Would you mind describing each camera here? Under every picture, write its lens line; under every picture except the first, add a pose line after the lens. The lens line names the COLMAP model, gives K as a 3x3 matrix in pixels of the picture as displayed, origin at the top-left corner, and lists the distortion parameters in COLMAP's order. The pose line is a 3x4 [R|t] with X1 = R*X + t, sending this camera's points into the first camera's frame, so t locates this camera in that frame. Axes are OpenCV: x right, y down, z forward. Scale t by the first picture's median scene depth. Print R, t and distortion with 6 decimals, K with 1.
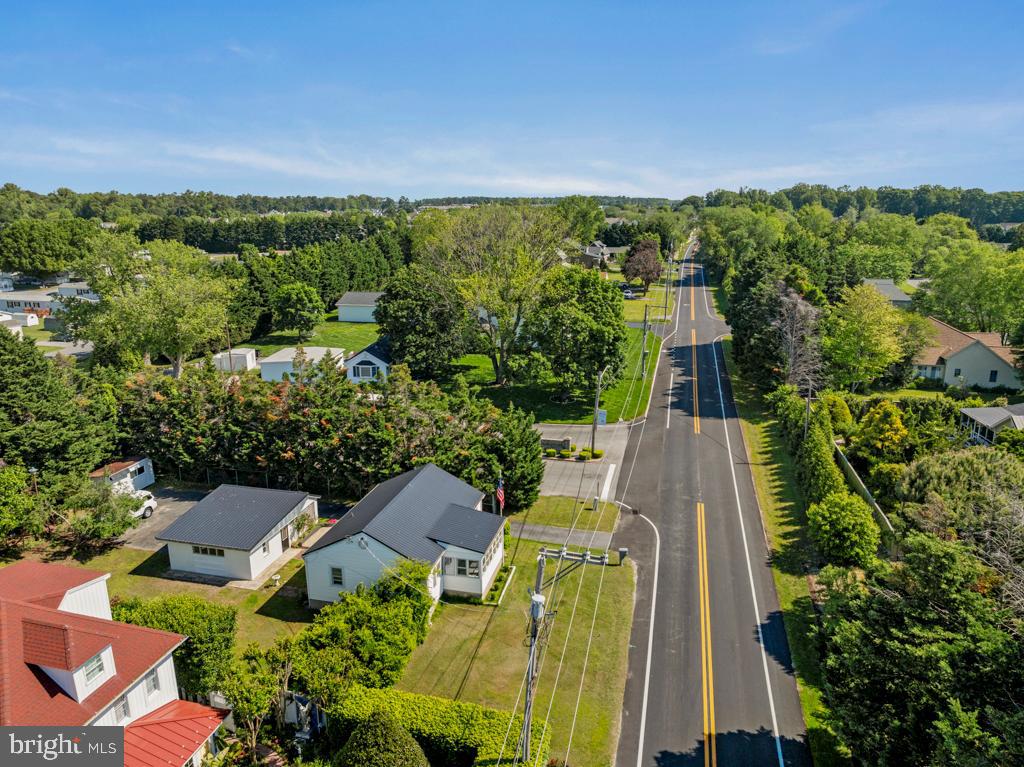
lens RADIAL K [[716.0, 0, 512.0], [0, 716.0, 383.5], [0, 0, 1]] dist [-0.073204, 0.058689]
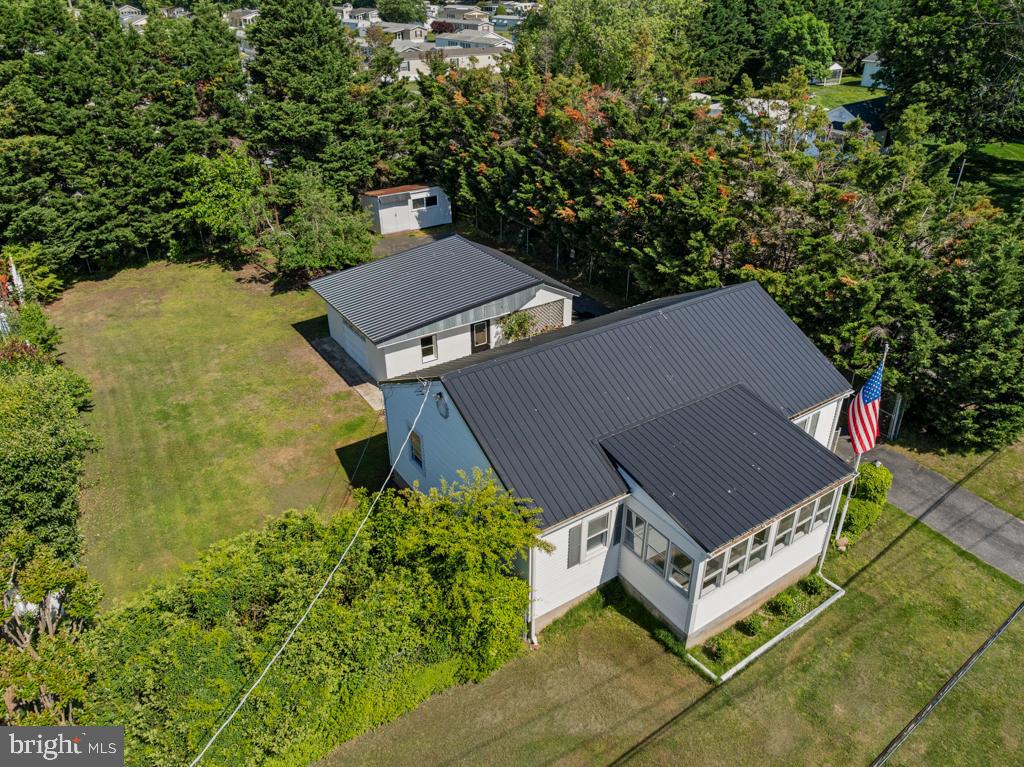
lens RADIAL K [[716.0, 0, 512.0], [0, 716.0, 383.5], [0, 0, 1]] dist [-0.073204, 0.058689]
pose [[0.730553, 0.338393, -0.593113, 0.054440], [-0.165443, 0.930411, 0.327055, 0.047571], [0.662512, -0.140804, 0.735699, 0.533193]]
